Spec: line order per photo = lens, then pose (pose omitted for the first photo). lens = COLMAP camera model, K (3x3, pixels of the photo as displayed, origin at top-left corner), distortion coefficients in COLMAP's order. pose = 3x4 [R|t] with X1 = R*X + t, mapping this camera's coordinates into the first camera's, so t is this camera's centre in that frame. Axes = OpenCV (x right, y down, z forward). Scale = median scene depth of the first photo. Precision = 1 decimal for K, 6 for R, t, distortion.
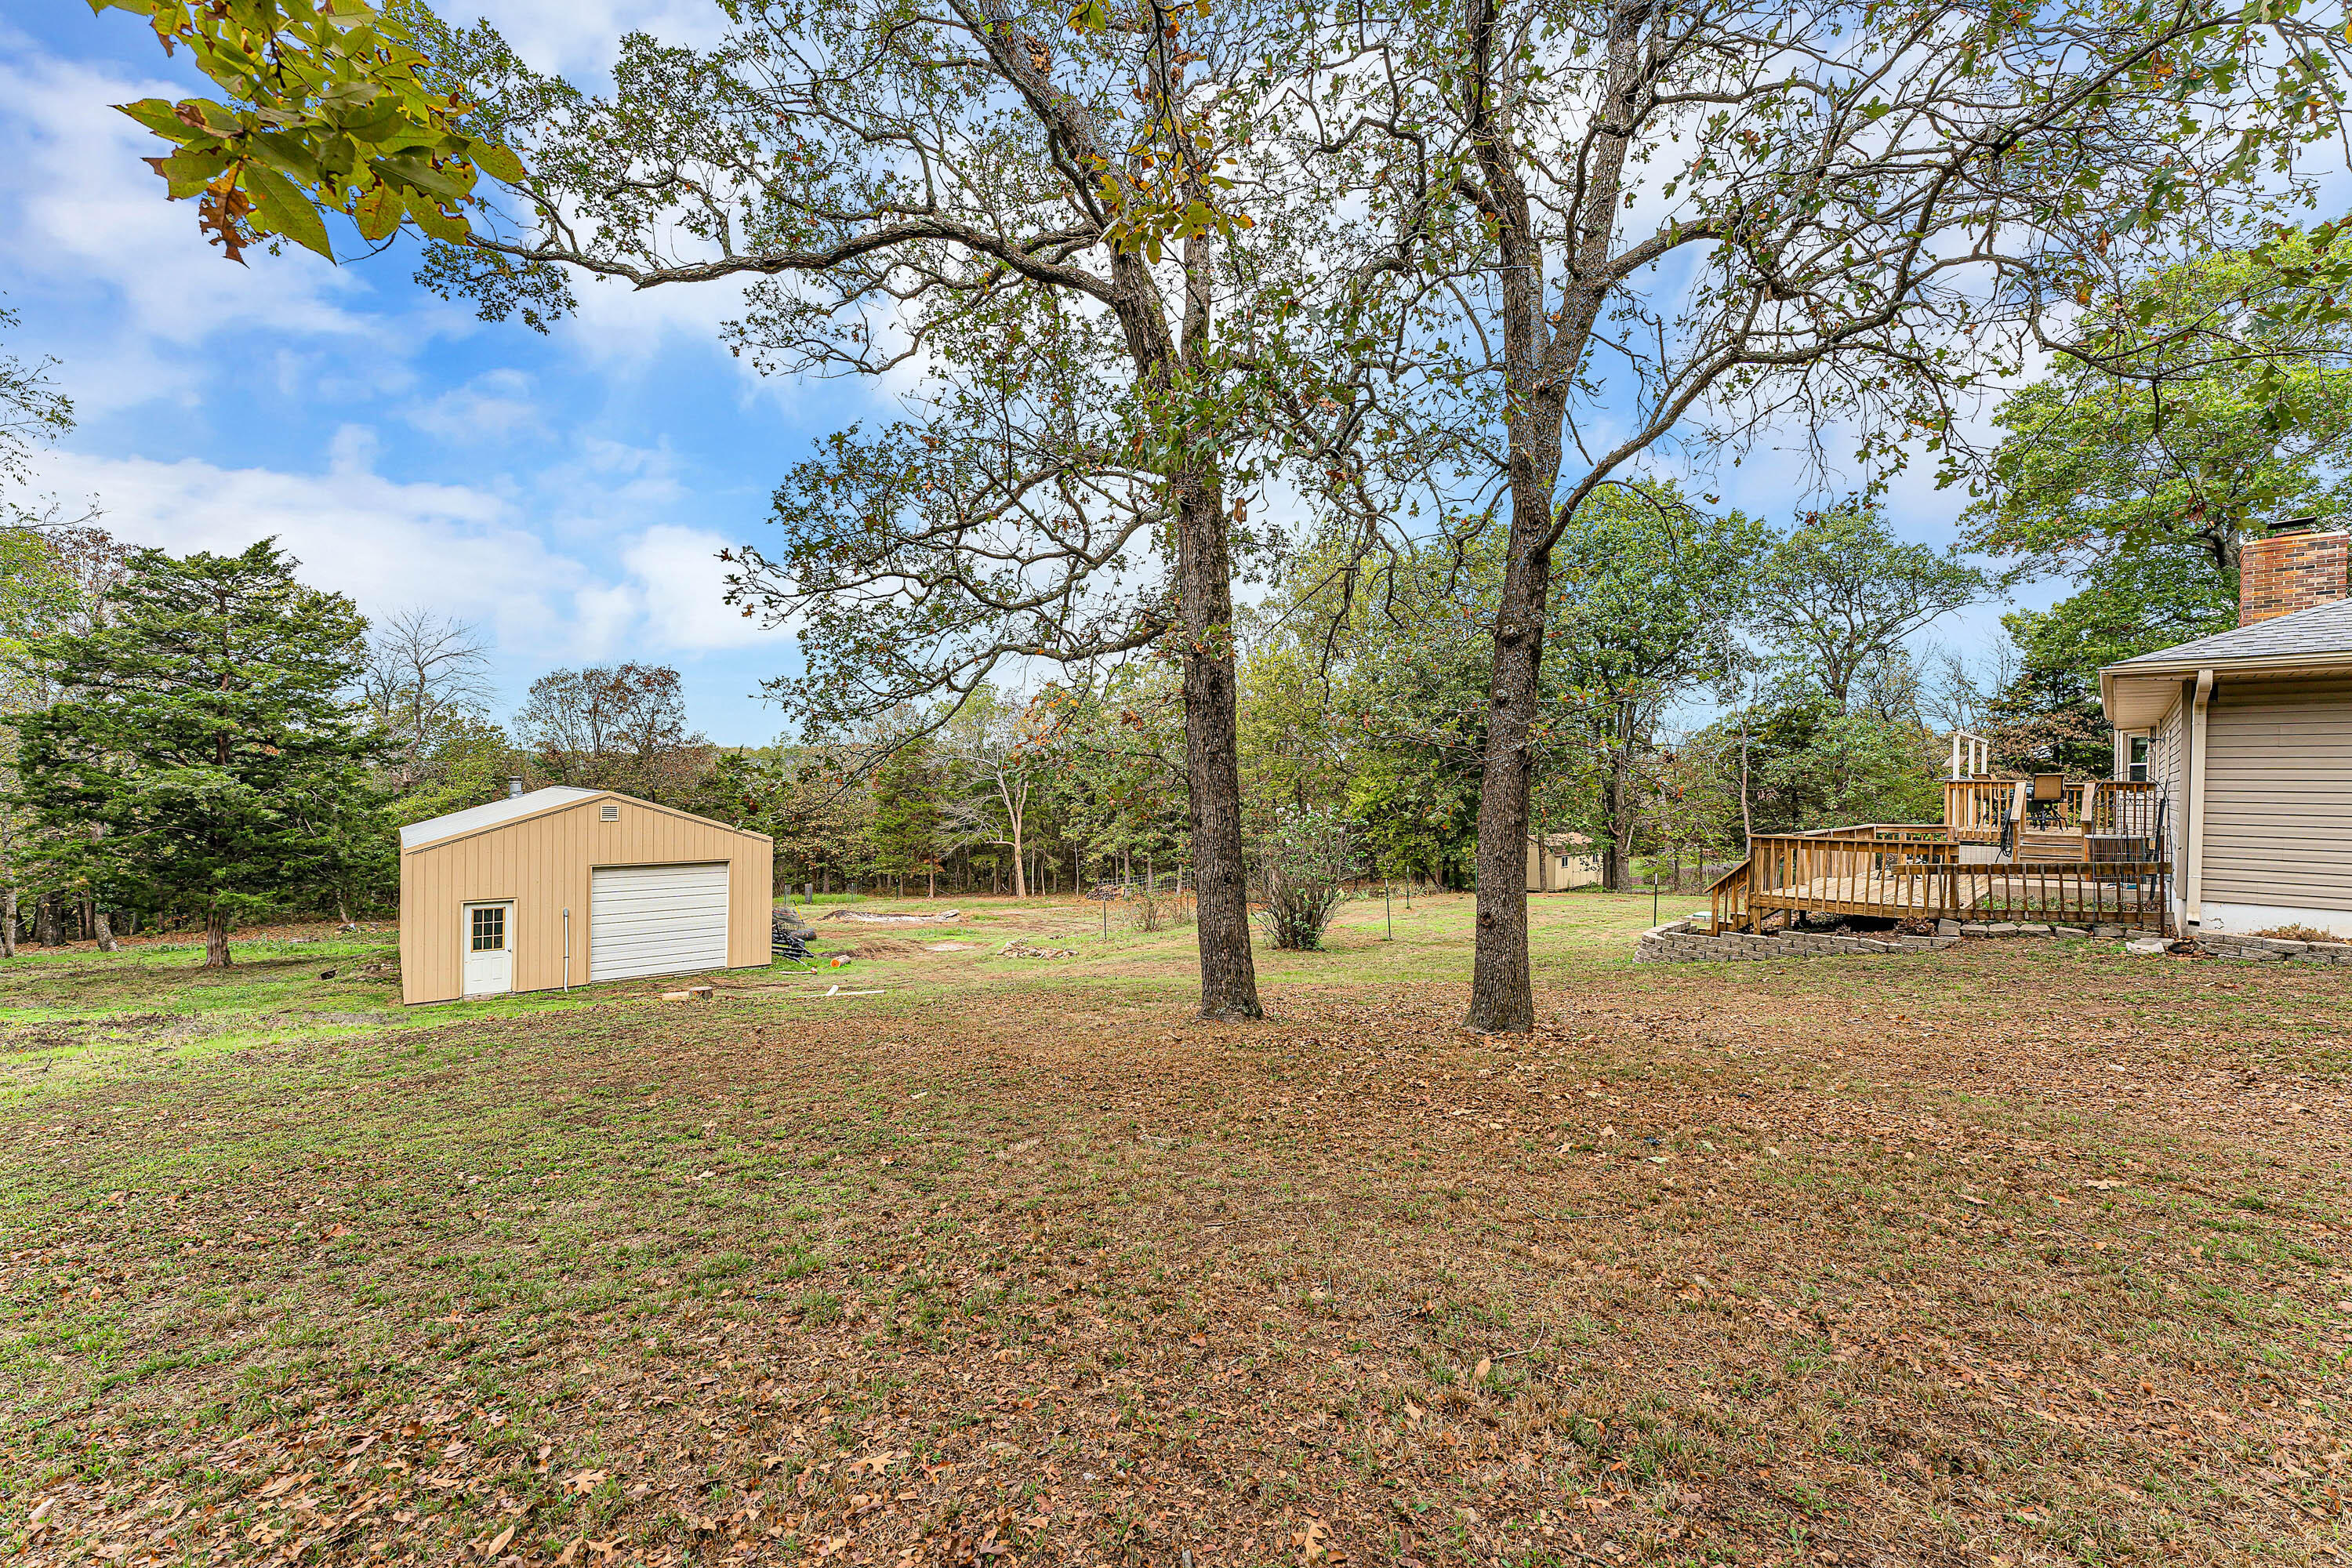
lens RADIAL K [[940.6, 0, 1167.9], [0, 940.6, 790.5], [0, 0, 1]] dist [-0.000244, 0.000743]
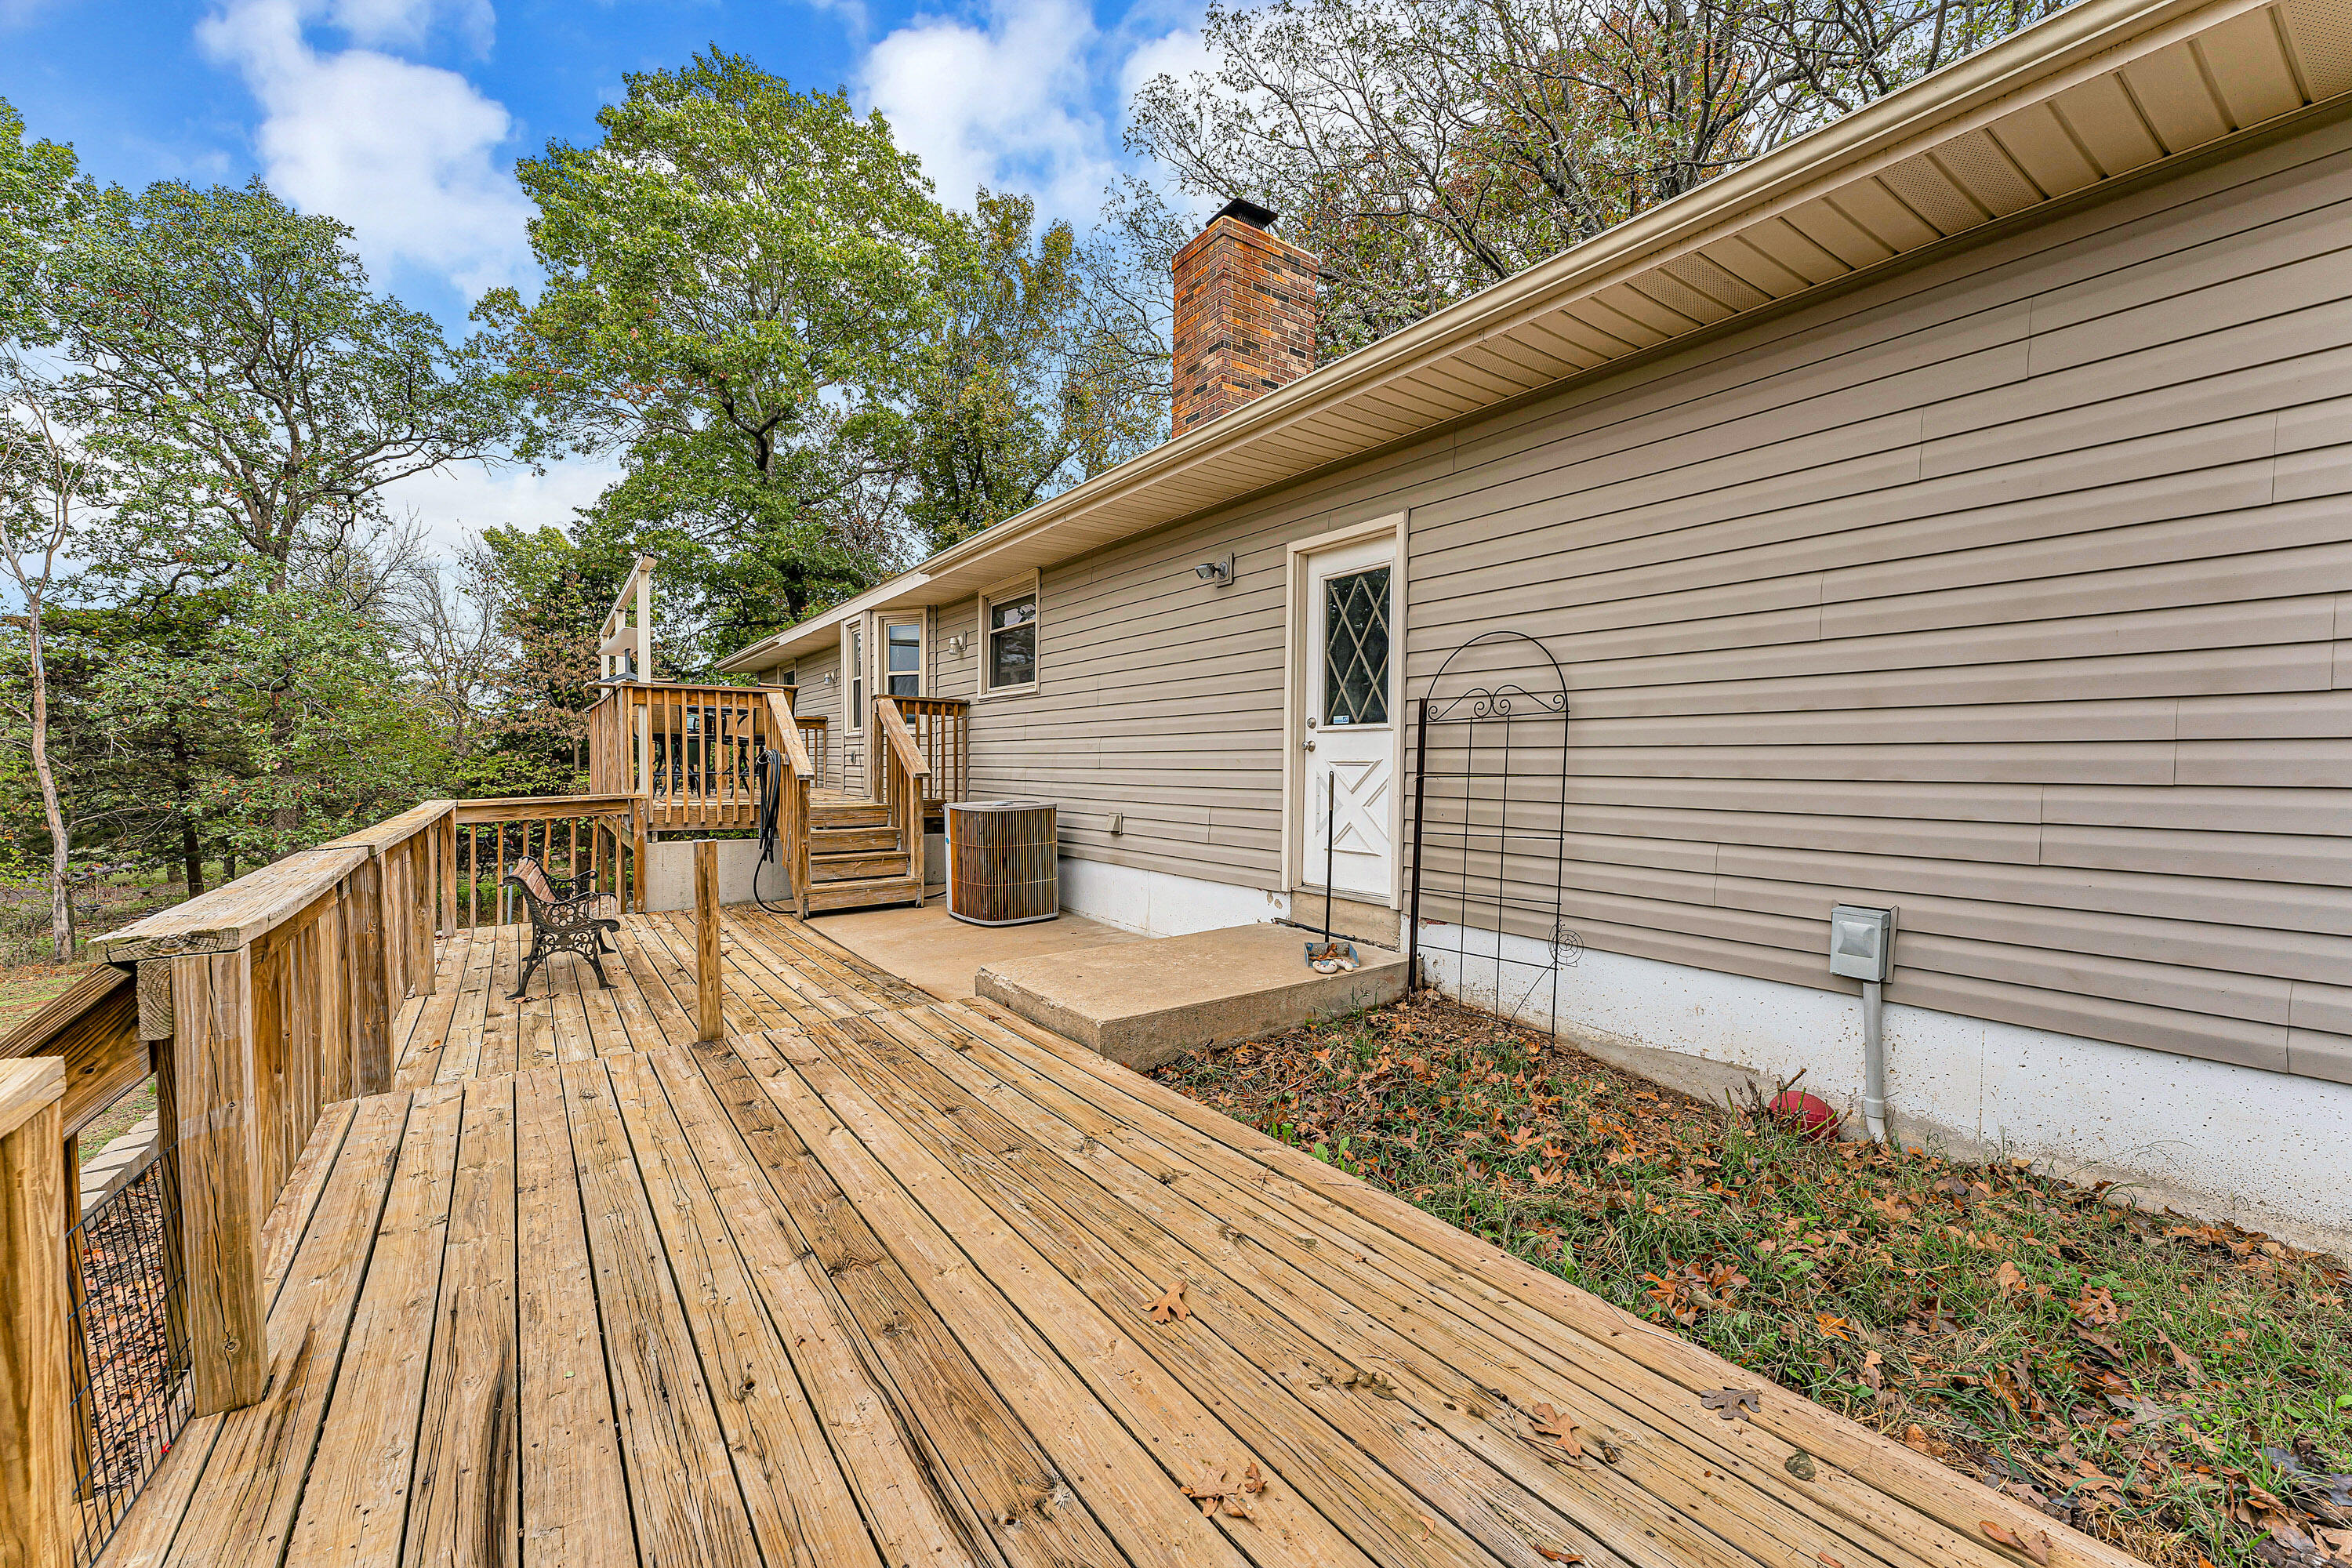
lens RADIAL K [[940.6, 0, 1187.6], [0, 940.6, 789.5], [0, 0, 1]] dist [-0.000244, 0.000743]
pose [[0.166460, -0.037732, 0.985326, 0.273019], [0.003424, 0.999284, 0.037688, 0.011365], [-0.986042, -0.002899, 0.166470, 0.402534]]
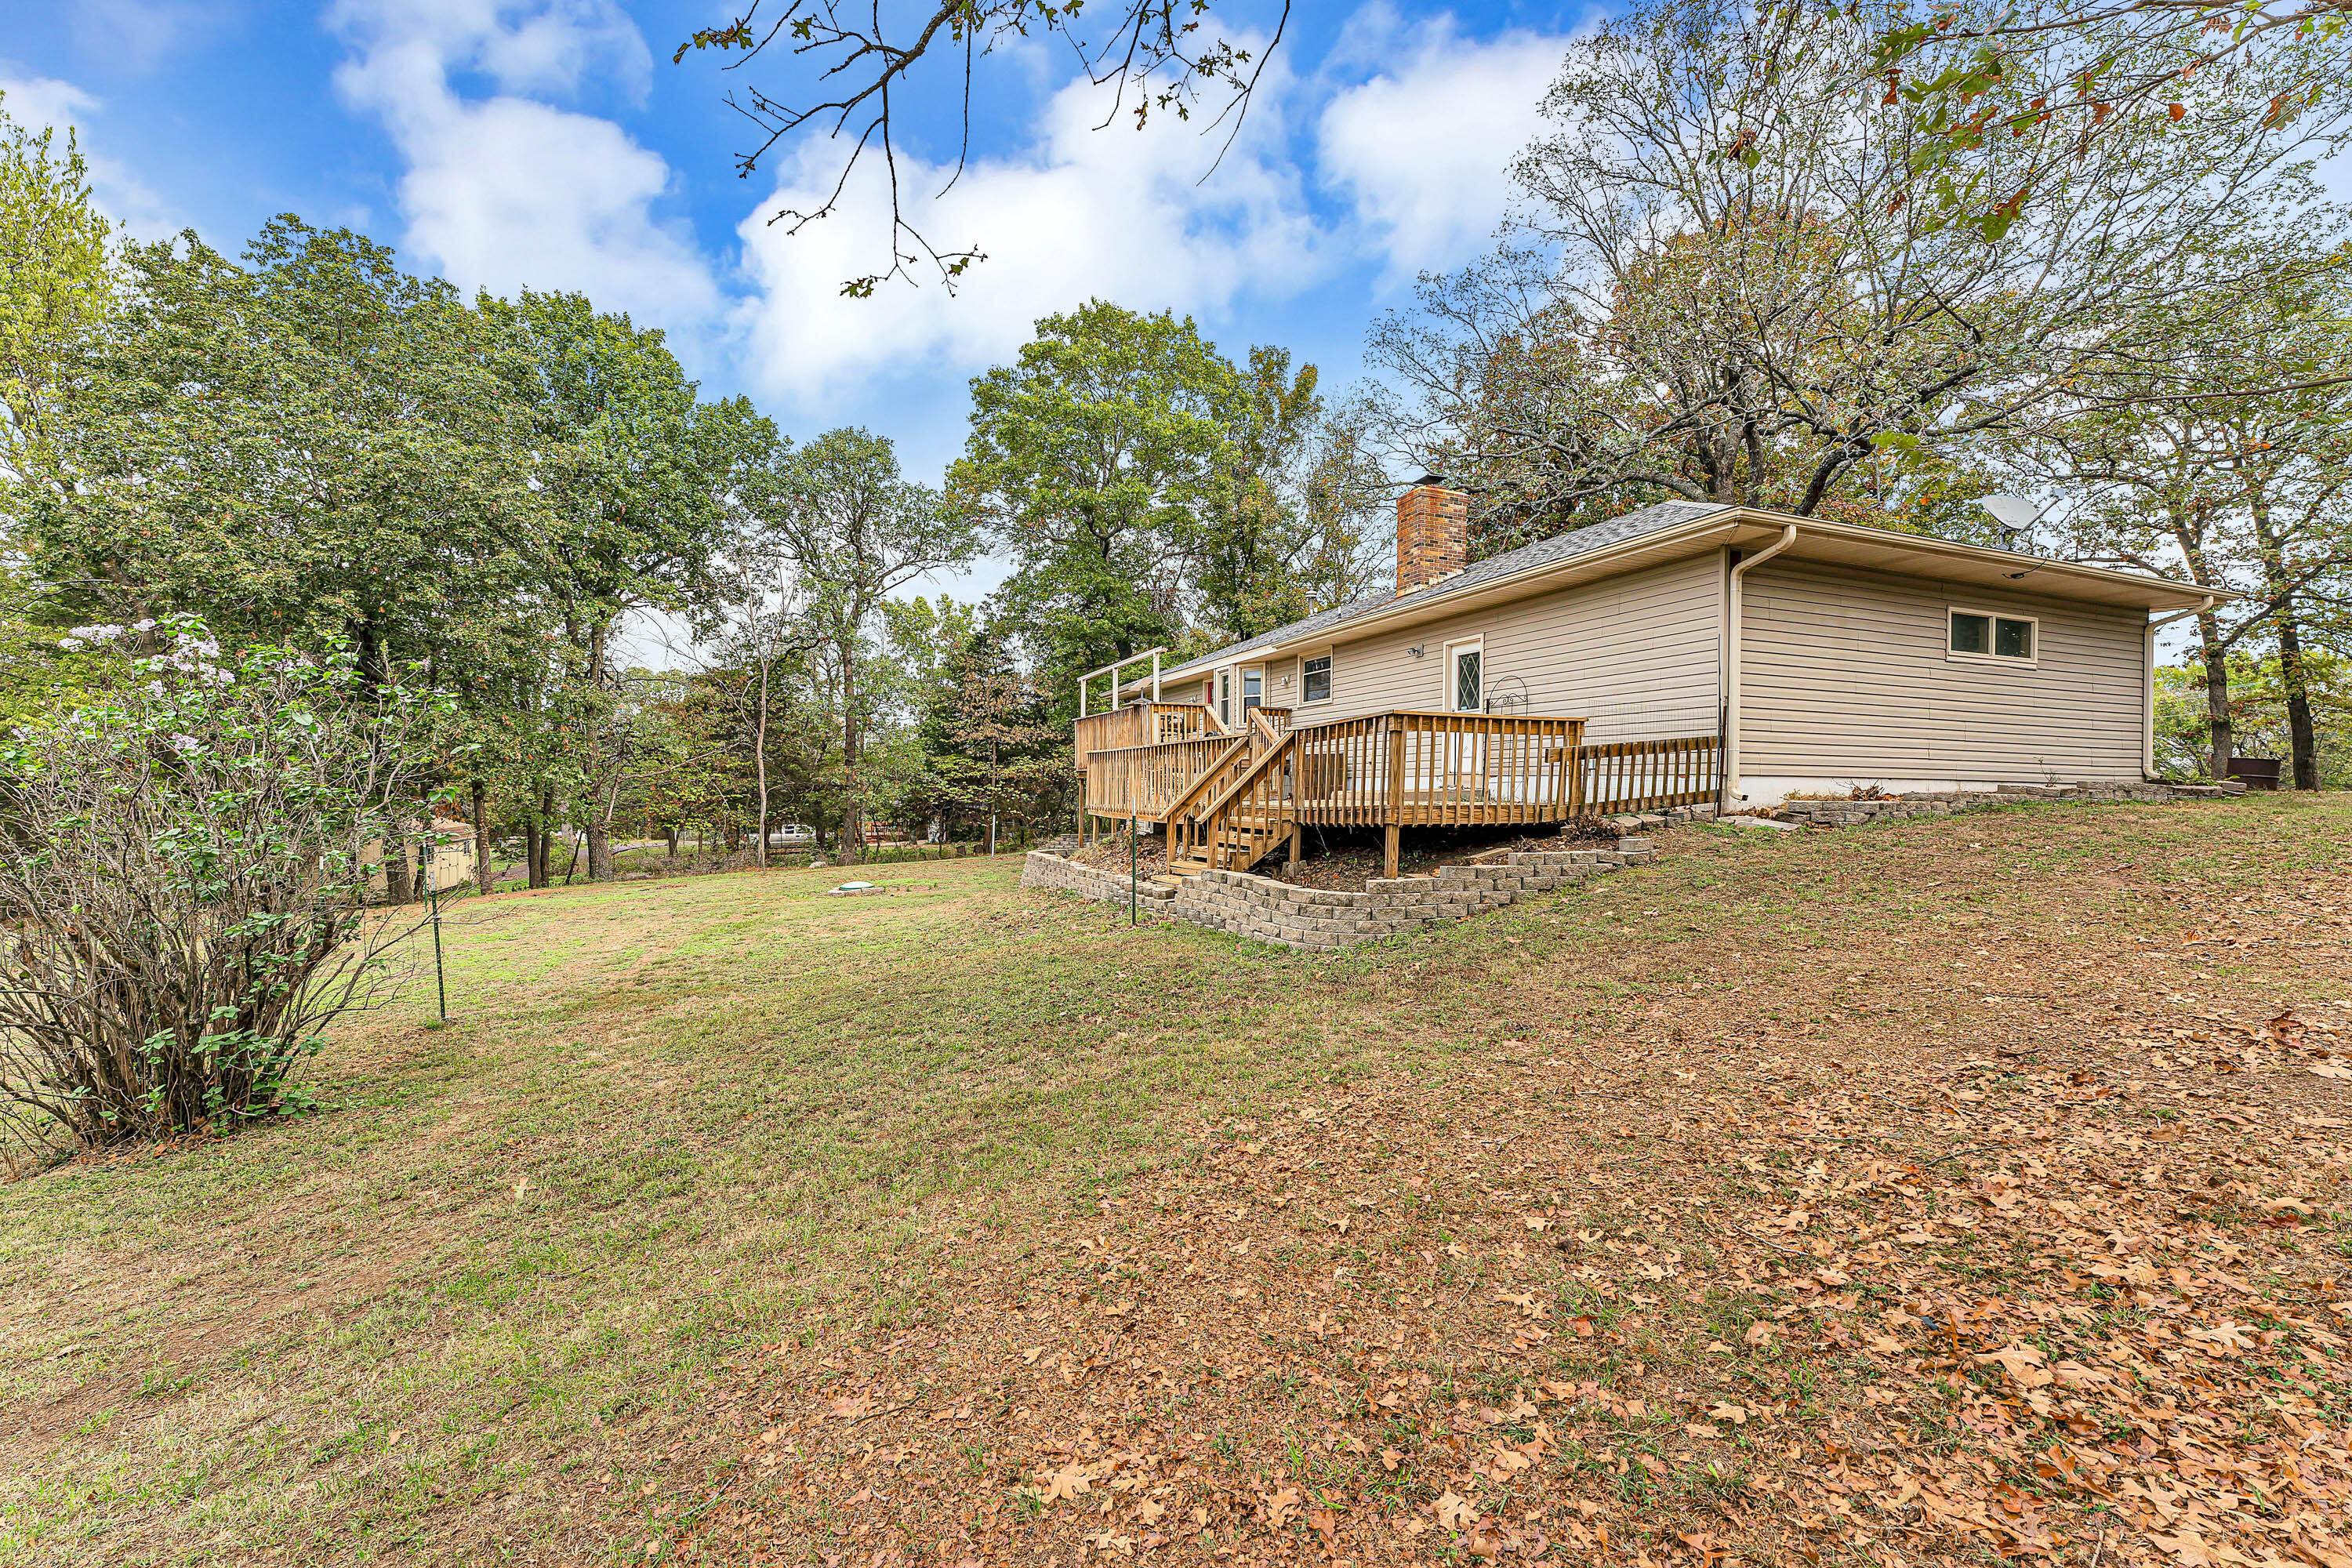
lens RADIAL K [[940.6, 0, 1182.1], [0, 940.6, 784.3], [0, 0, 1]] dist [-0.000244, 0.000743]
pose [[0.389447, -0.004211, 0.921039, 0.000461], [0.001203, 0.999991, 0.004064, 0.037708], [-0.921048, -0.000474, 0.389449, 0.355787]]
